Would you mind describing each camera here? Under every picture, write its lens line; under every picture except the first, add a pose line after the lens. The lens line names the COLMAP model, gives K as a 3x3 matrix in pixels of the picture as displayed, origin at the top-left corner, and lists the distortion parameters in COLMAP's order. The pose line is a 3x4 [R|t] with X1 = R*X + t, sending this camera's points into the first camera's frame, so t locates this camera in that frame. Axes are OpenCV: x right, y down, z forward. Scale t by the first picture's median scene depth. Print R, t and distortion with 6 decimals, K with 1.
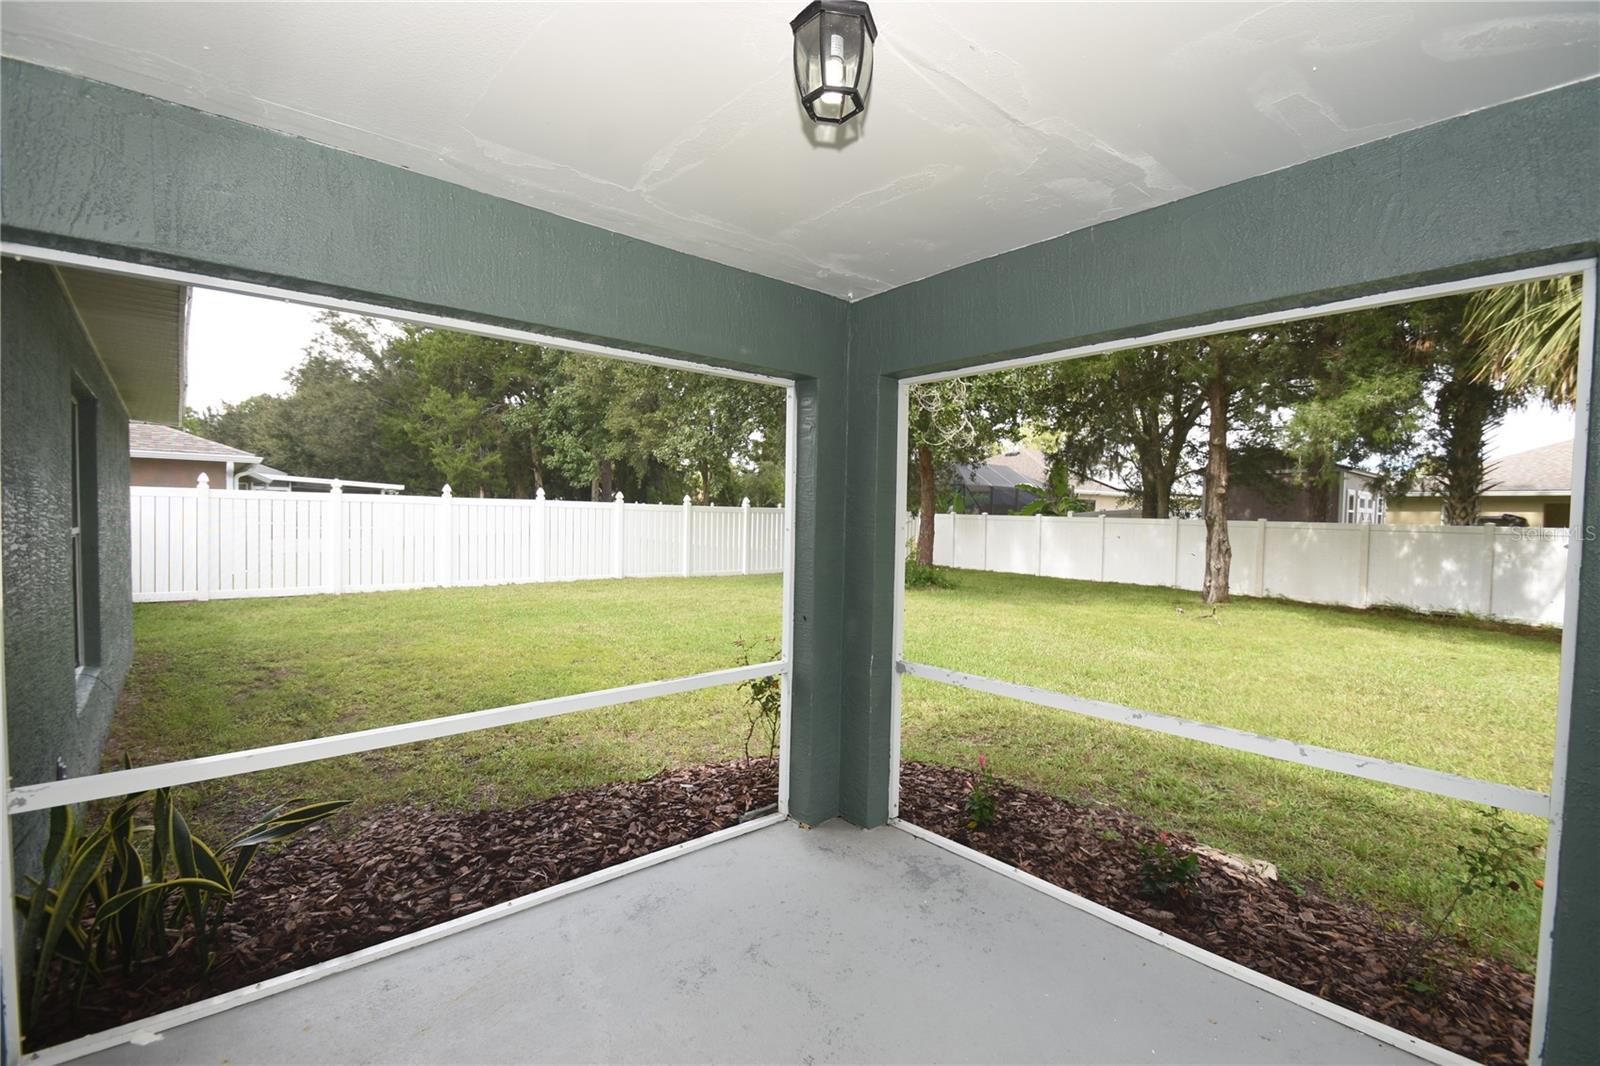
lens RADIAL K [[700.5, 0, 796.3], [0, 700.5, 540.9], [0, 0, 1]] dist [0.011344, -0.014789]
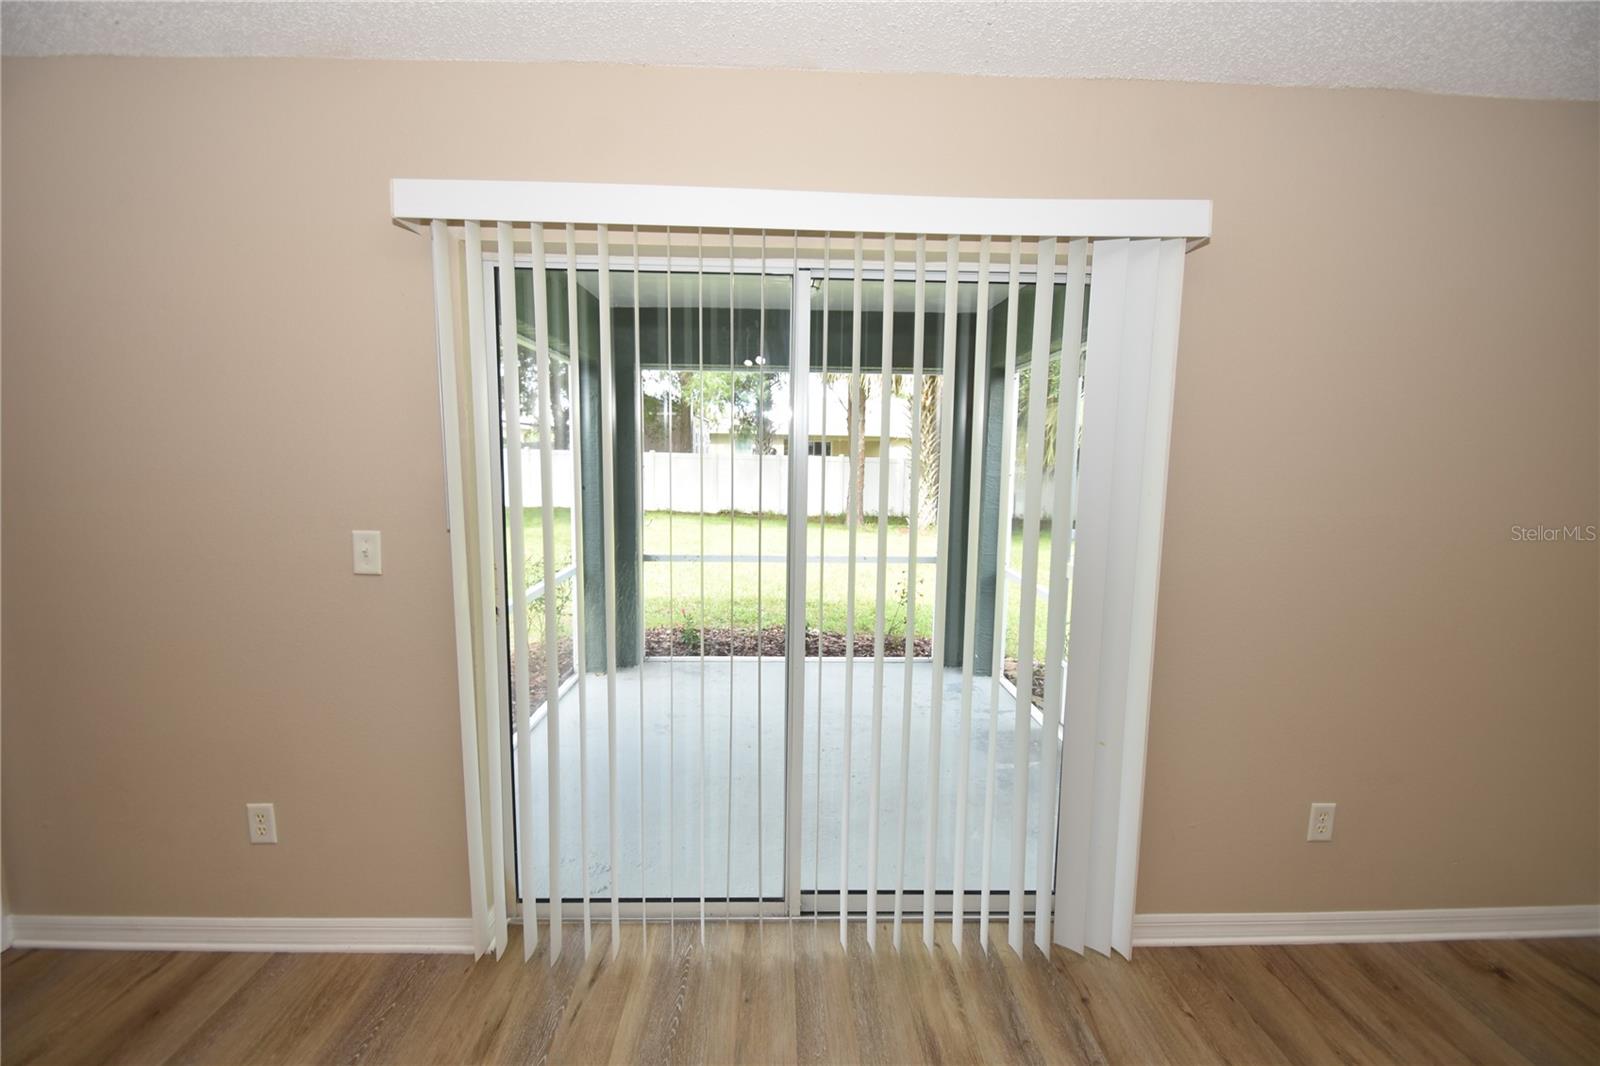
lens RADIAL K [[700.5, 0, 796.3], [0, 700.5, 540.9], [0, 0, 1]] dist [0.011344, -0.014789]
pose [[0.633314, -0.100931, 0.767285, -0.759353], [0.021920, 0.993401, 0.112582, -0.021755], [-0.773584, -0.054481, 0.631347, -0.202289]]
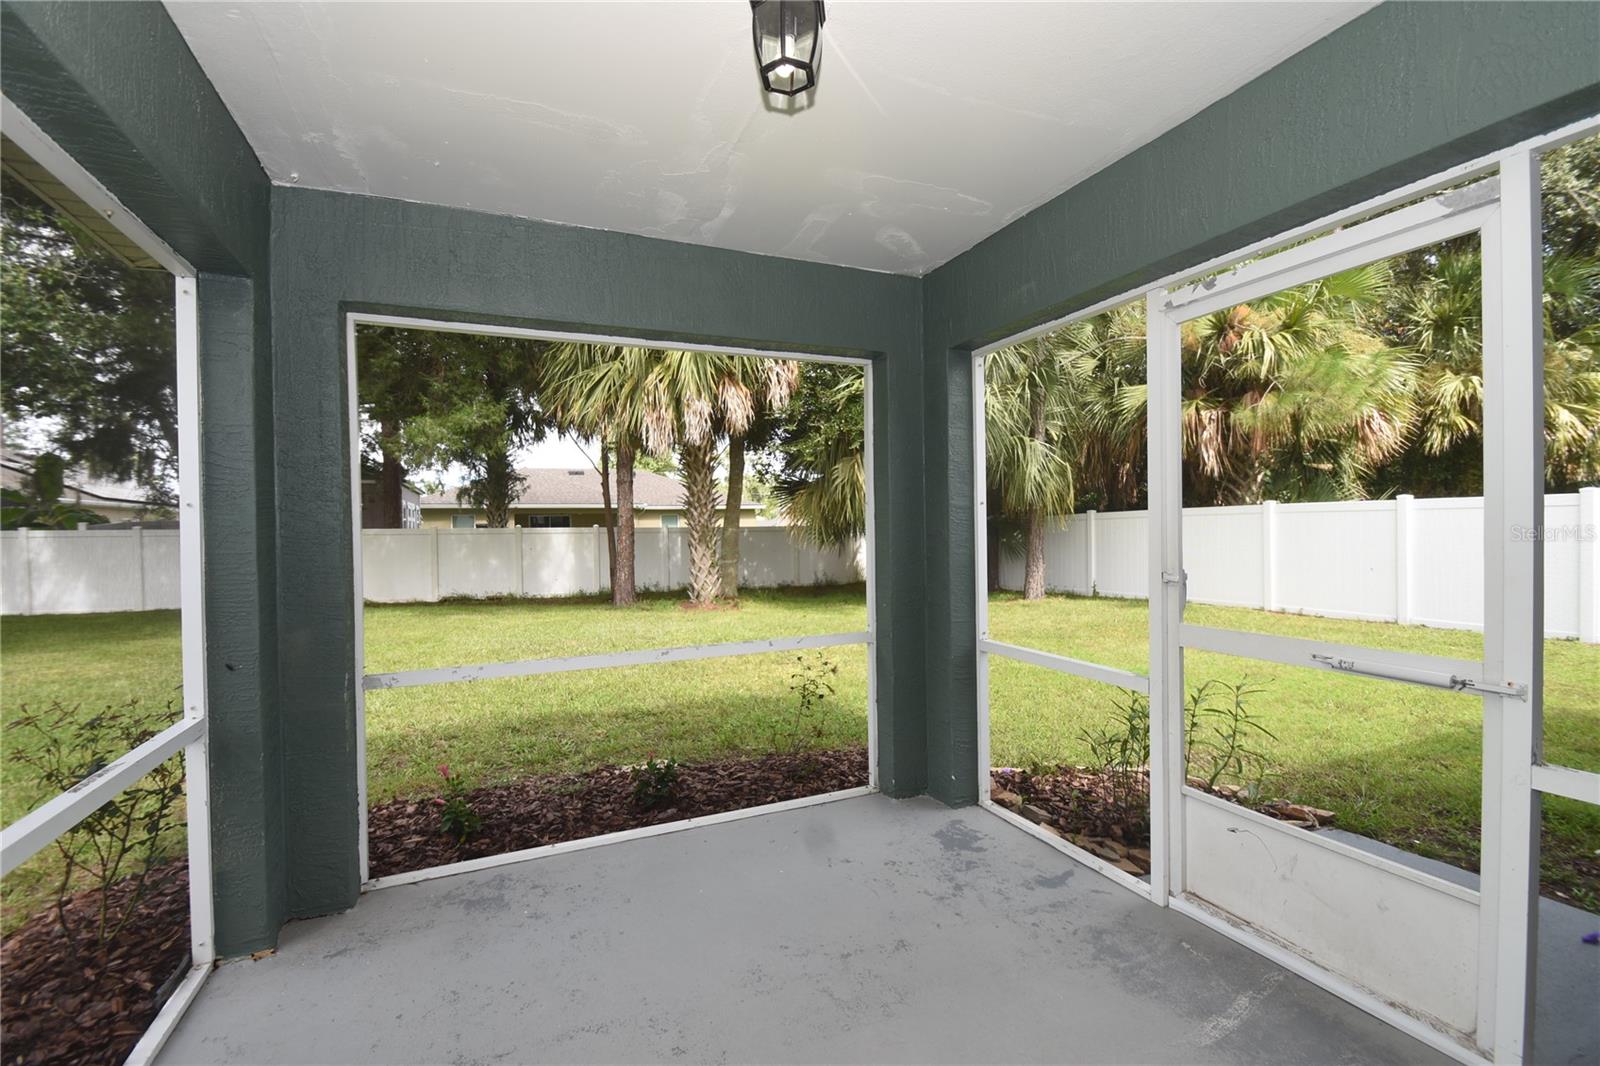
lens RADIAL K [[700.5, 0, 796.3], [0, 700.5, 540.9], [0, 0, 1]] dist [0.011344, -0.014789]
pose [[0.303211, -0.034873, 0.952285, -0.414510], [0.057220, 0.998193, 0.018335, 0.032980], [-0.951204, 0.048931, 0.304658, 0.282665]]
